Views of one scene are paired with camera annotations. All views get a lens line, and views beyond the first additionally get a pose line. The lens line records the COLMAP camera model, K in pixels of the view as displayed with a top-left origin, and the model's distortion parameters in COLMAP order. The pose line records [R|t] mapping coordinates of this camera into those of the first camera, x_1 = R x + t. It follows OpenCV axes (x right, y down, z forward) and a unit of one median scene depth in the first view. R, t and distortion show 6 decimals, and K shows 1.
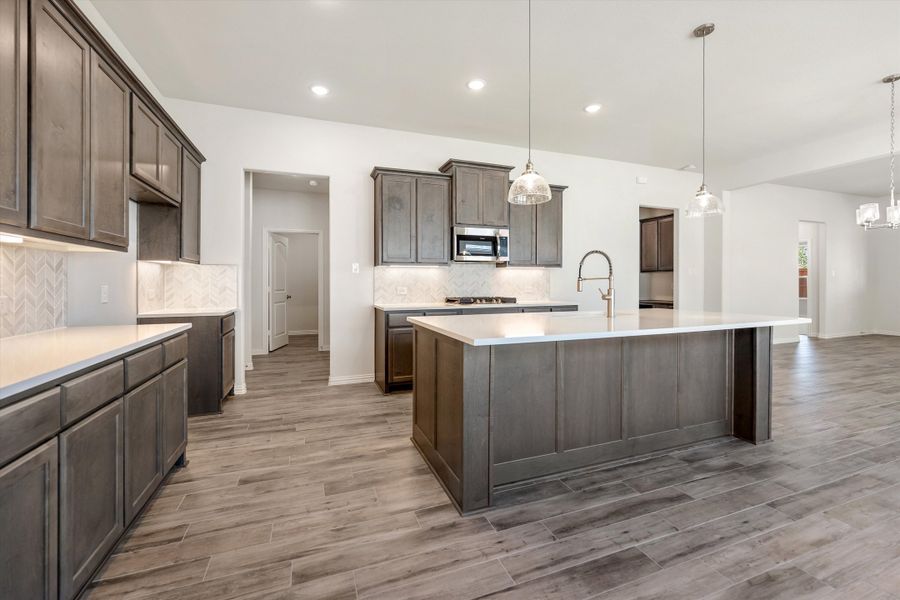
lens RADIAL K [[367.5, 0, 448.9], [0, 367.5, 286.3], [0, 0, 1]] dist [-0.001970, -0.000401]
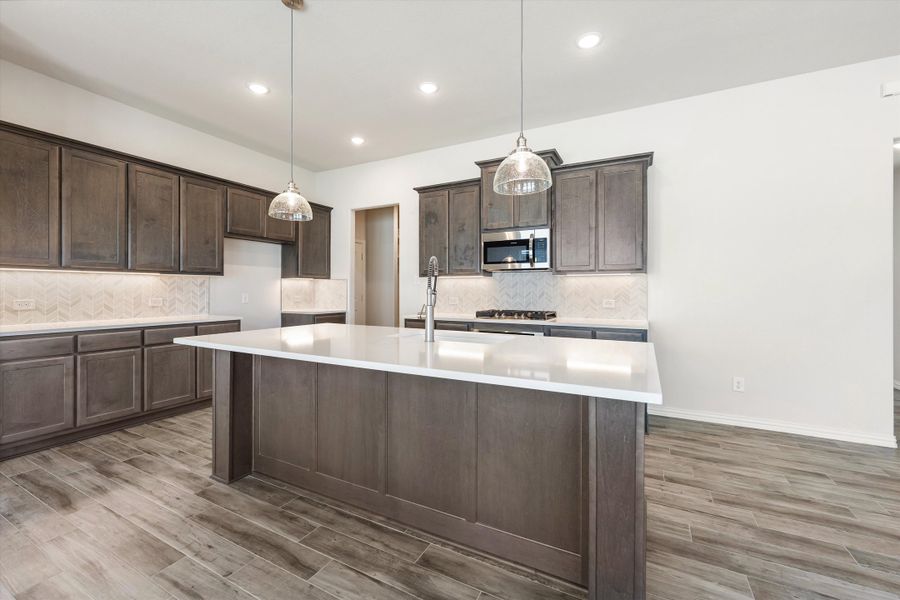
lens RADIAL K [[367.5, 0, 448.8], [0, 367.5, 292.7], [0, 0, 1]] dist [-0.001970, -0.000401]
pose [[0.673890, 0.008984, -0.738777, 1.169130], [-0.012193, 0.999925, 0.001038, -0.023150], [0.738731, 0.008308, 0.673949, 0.565383]]
